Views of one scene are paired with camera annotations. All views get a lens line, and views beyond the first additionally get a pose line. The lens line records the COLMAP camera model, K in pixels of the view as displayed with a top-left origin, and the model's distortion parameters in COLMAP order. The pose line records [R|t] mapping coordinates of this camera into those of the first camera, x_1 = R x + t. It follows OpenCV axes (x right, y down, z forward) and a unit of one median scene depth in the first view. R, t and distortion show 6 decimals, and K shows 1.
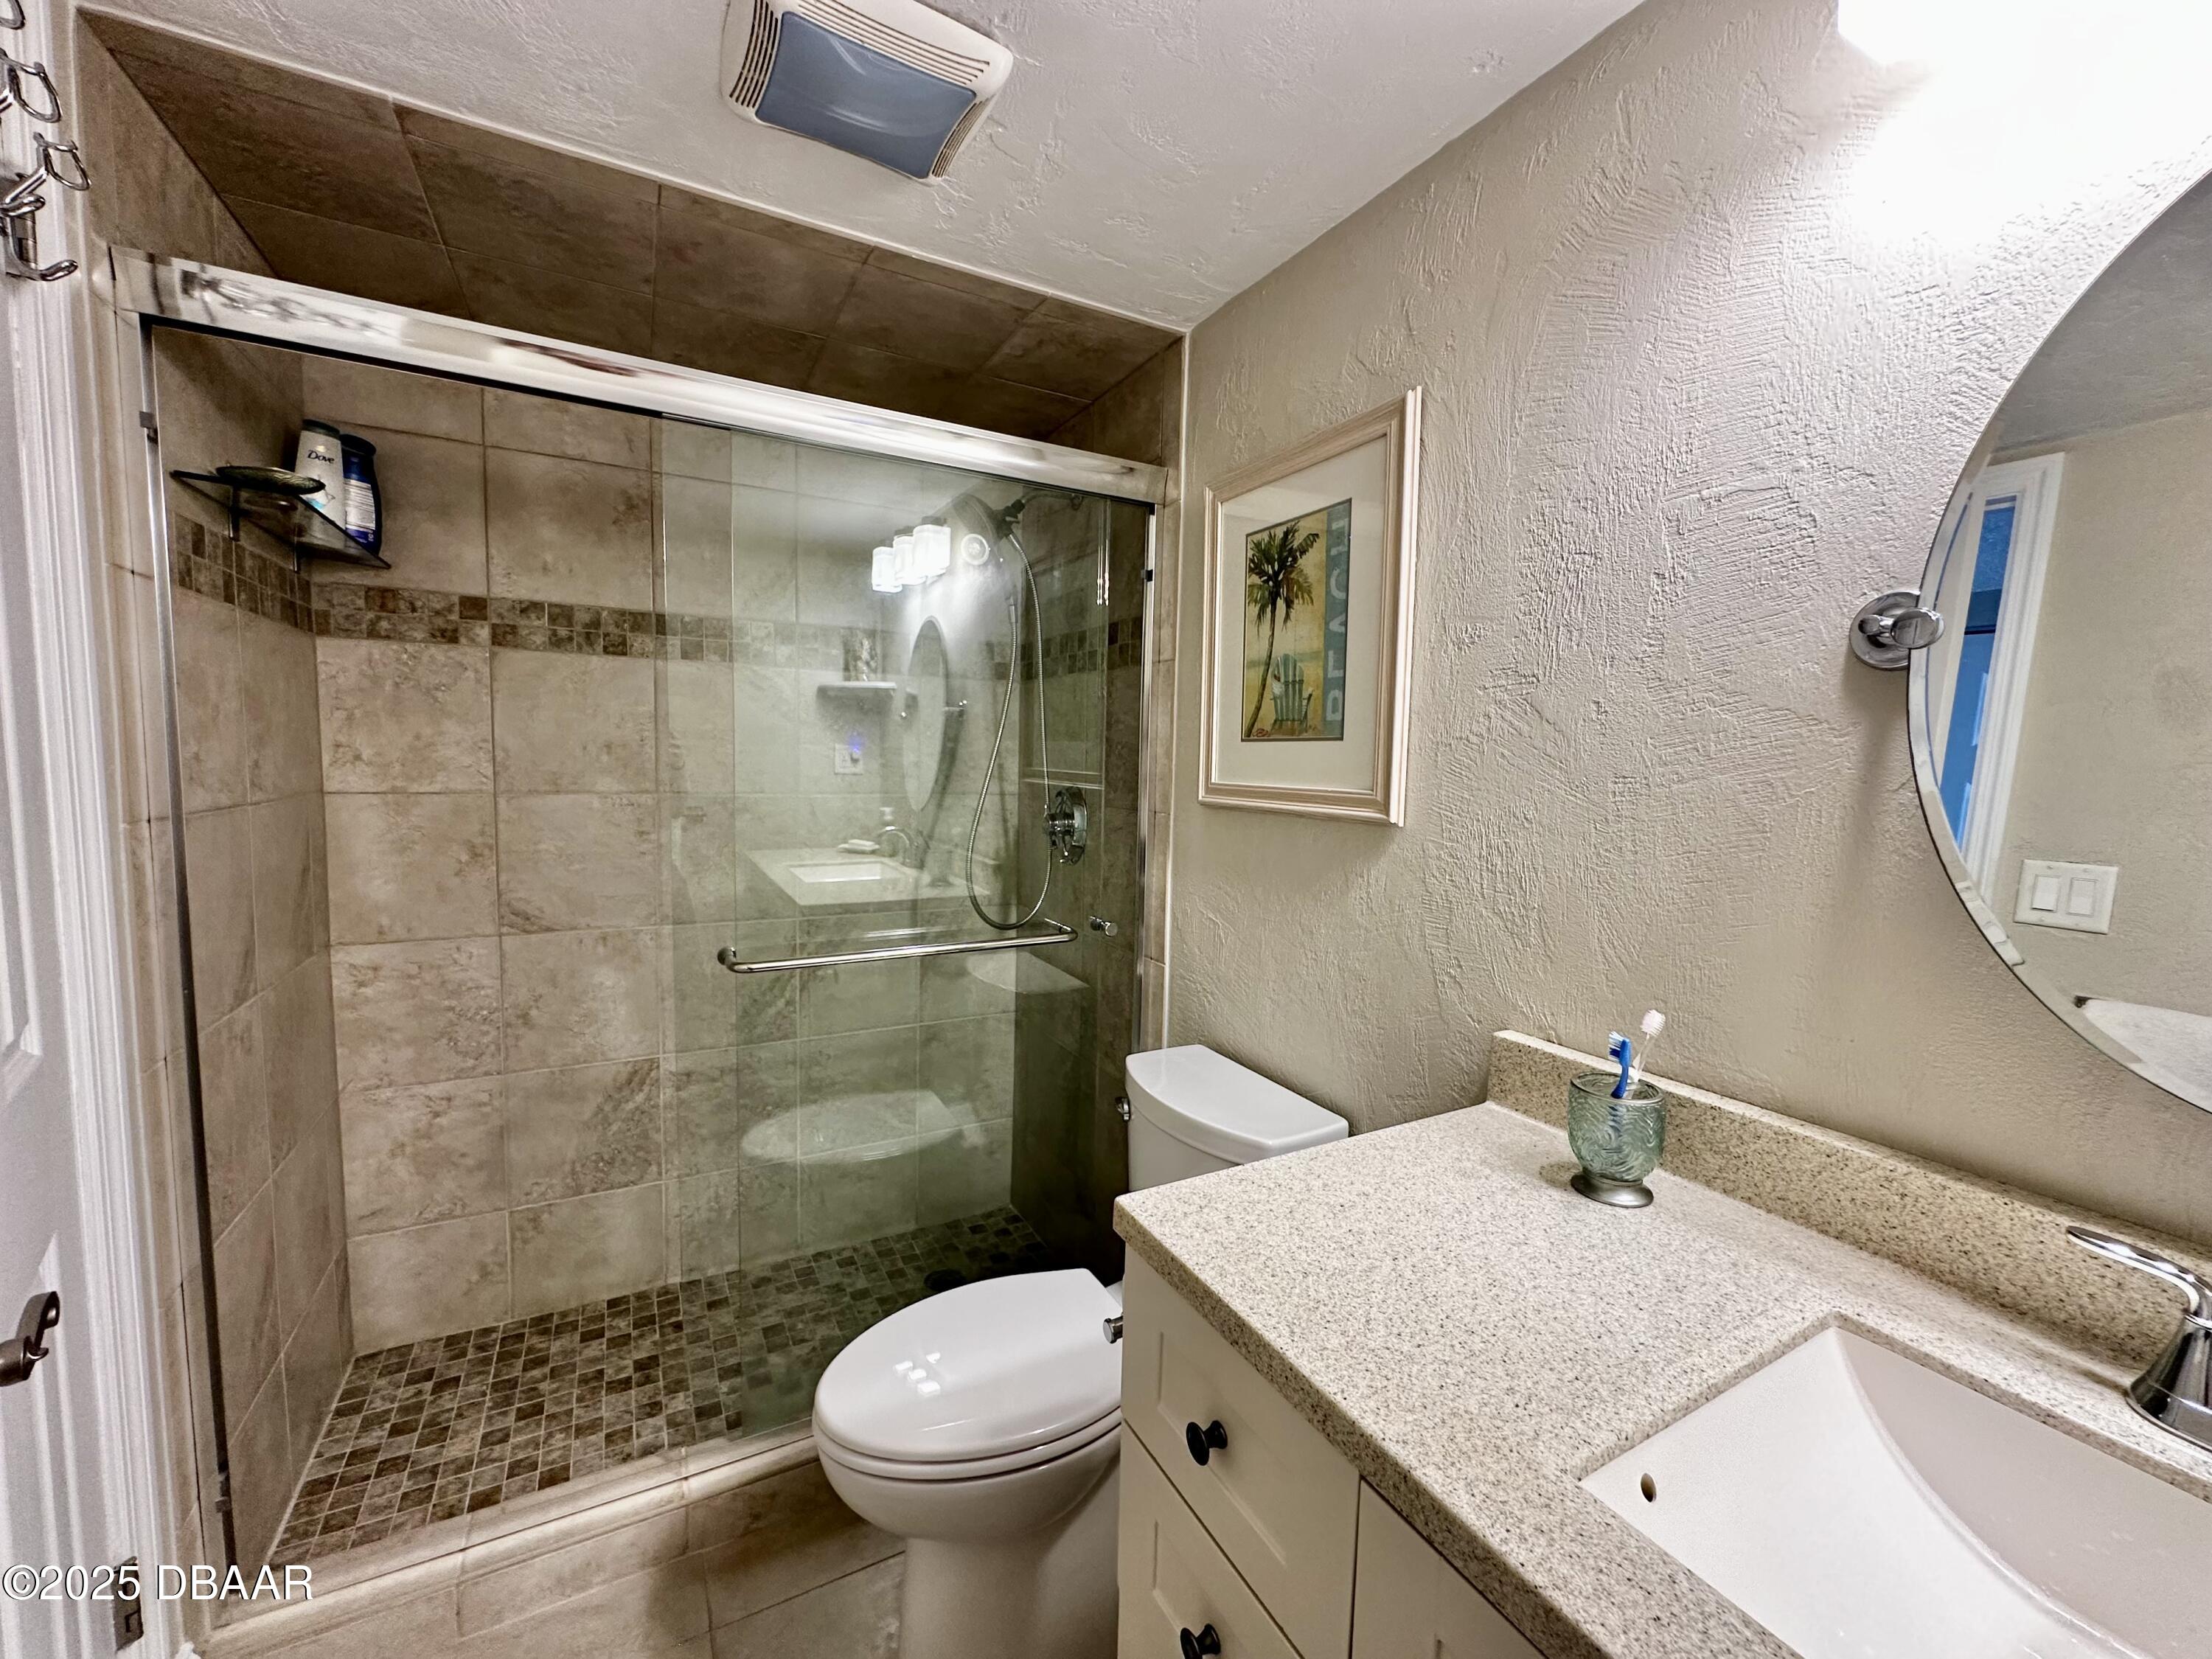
lens RADIAL K [[885.1, 0, 1106.0], [0, 885.1, 829.5], [0, 0, 1]] dist [-0.003586, -0.000180]
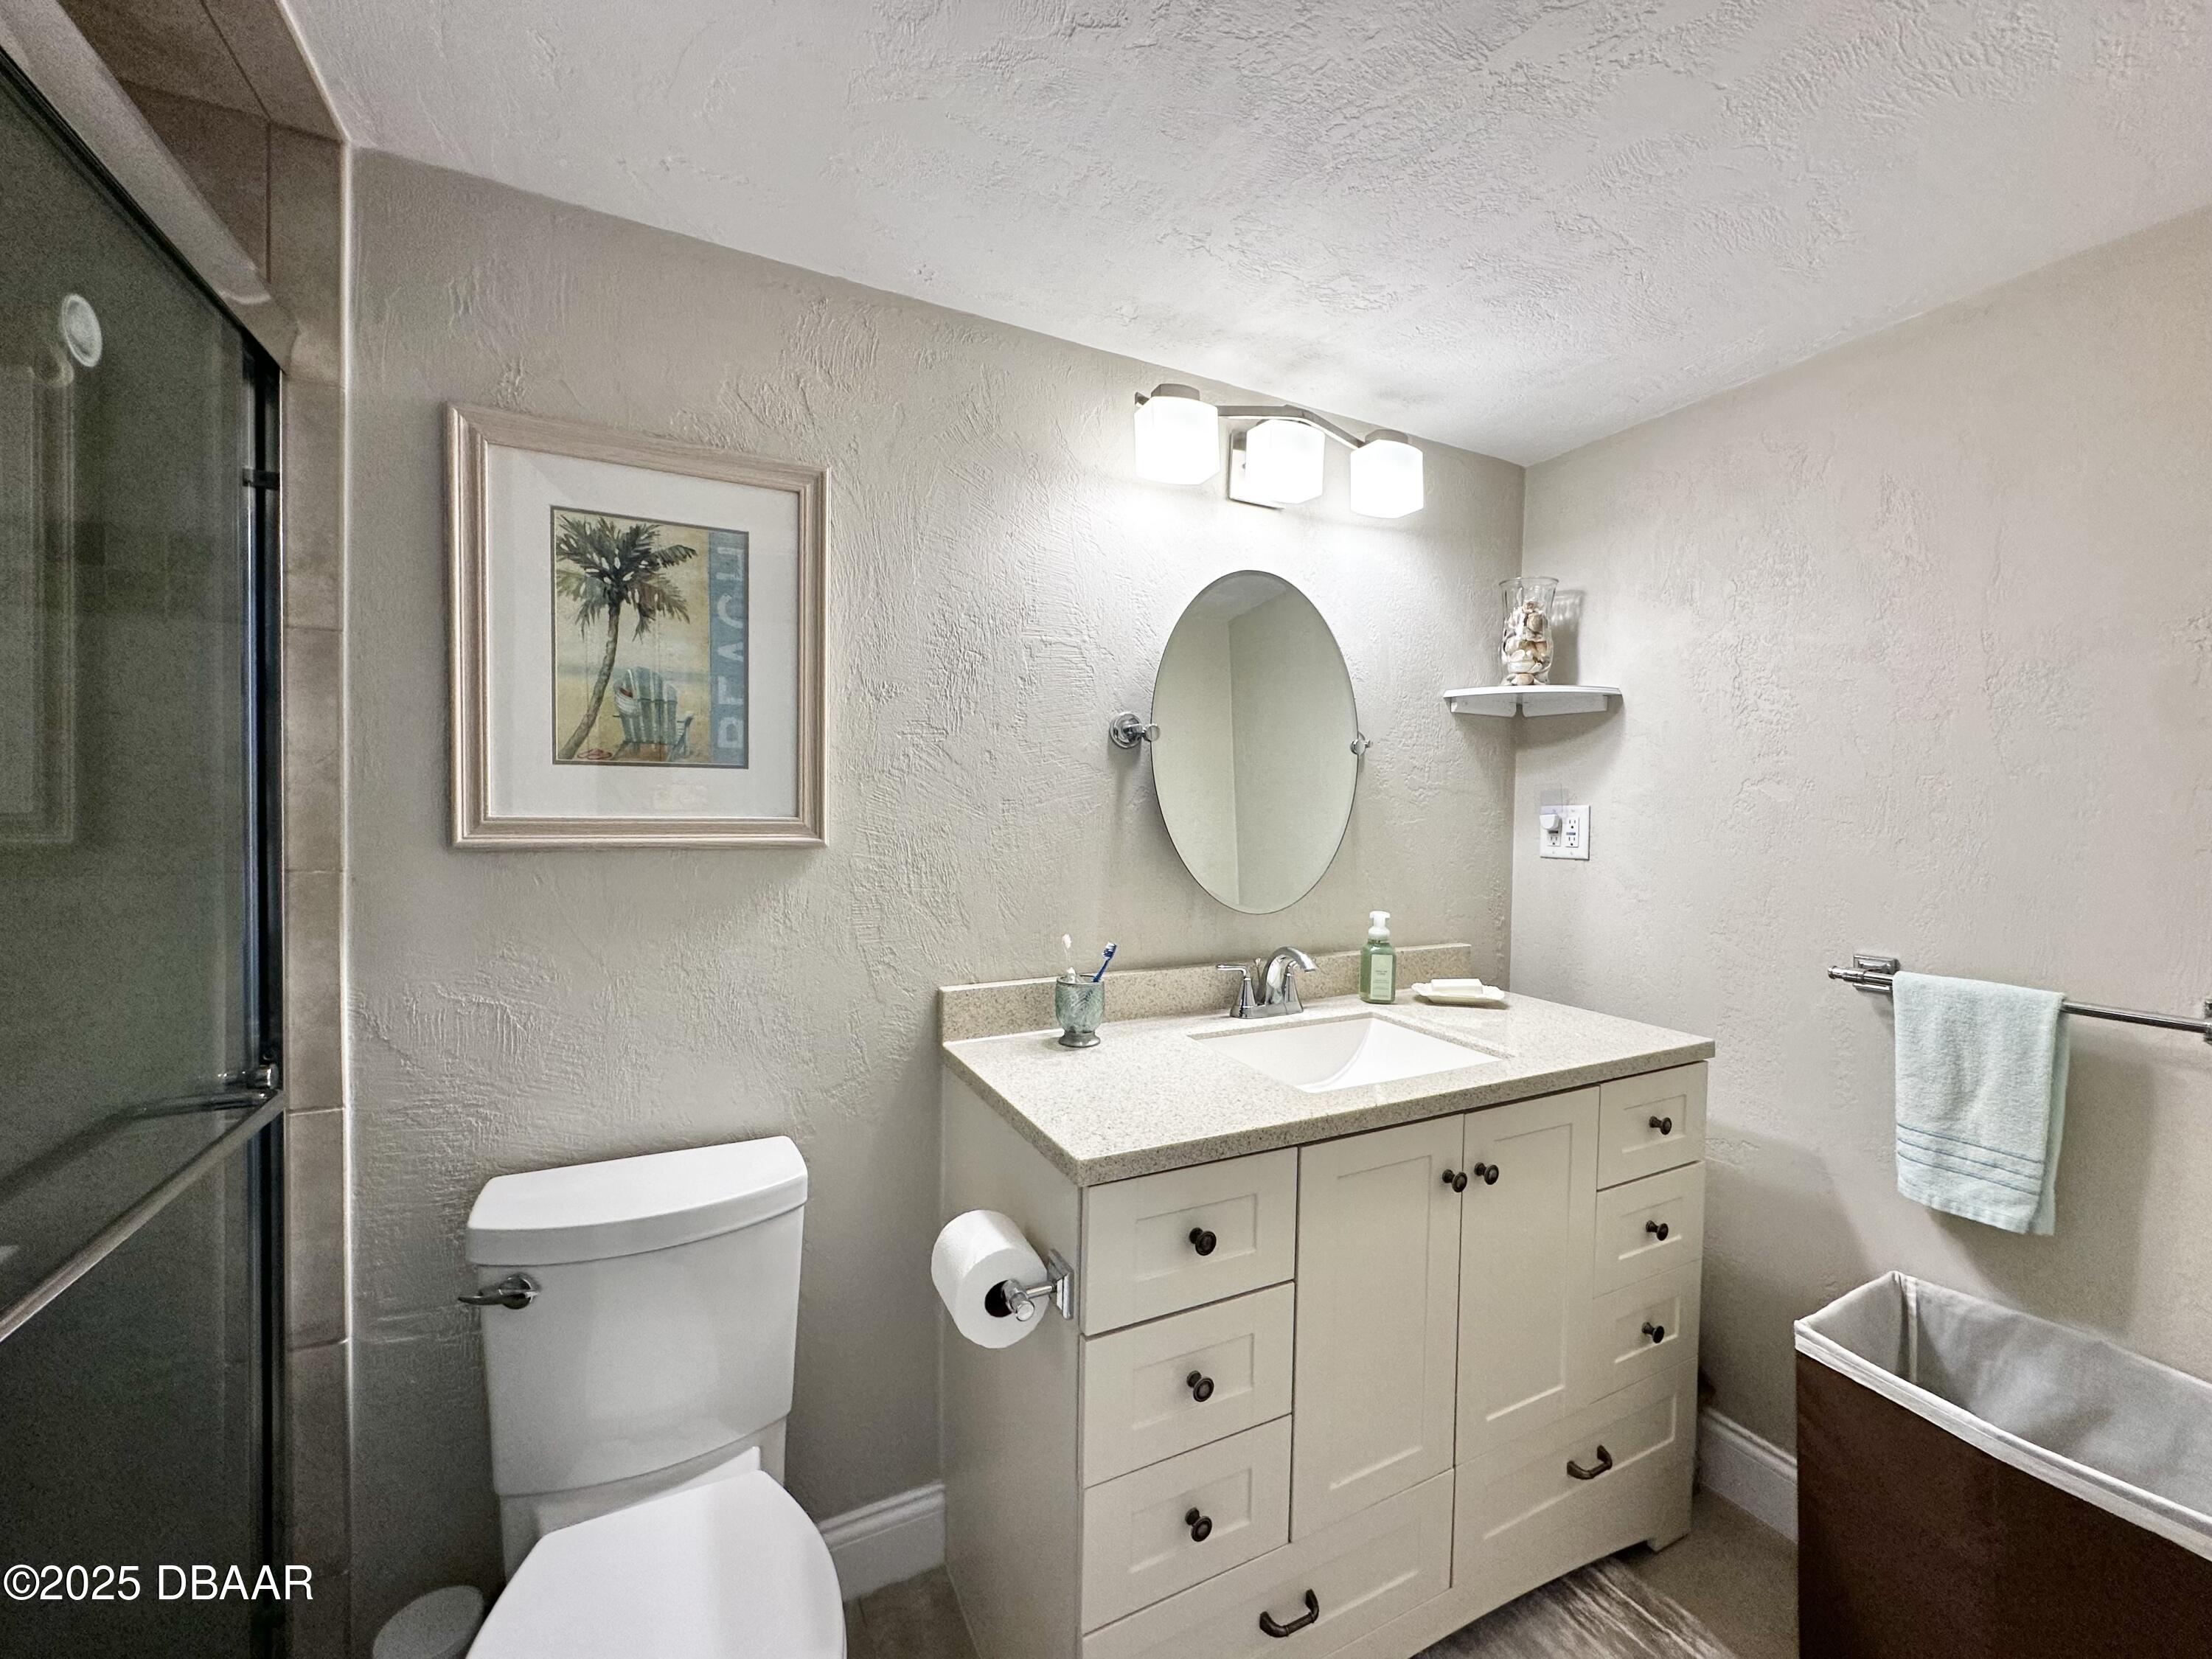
lens RADIAL K [[885.1, 0, 1106.0], [0, 885.1, 829.5], [0, 0, 1]] dist [-0.003586, -0.000180]
pose [[0.031917, -0.050433, 0.998217, -0.686541], [0.069178, 0.996443, 0.048132, -0.048814], [-0.997094, 0.067519, 0.035293, 0.528142]]
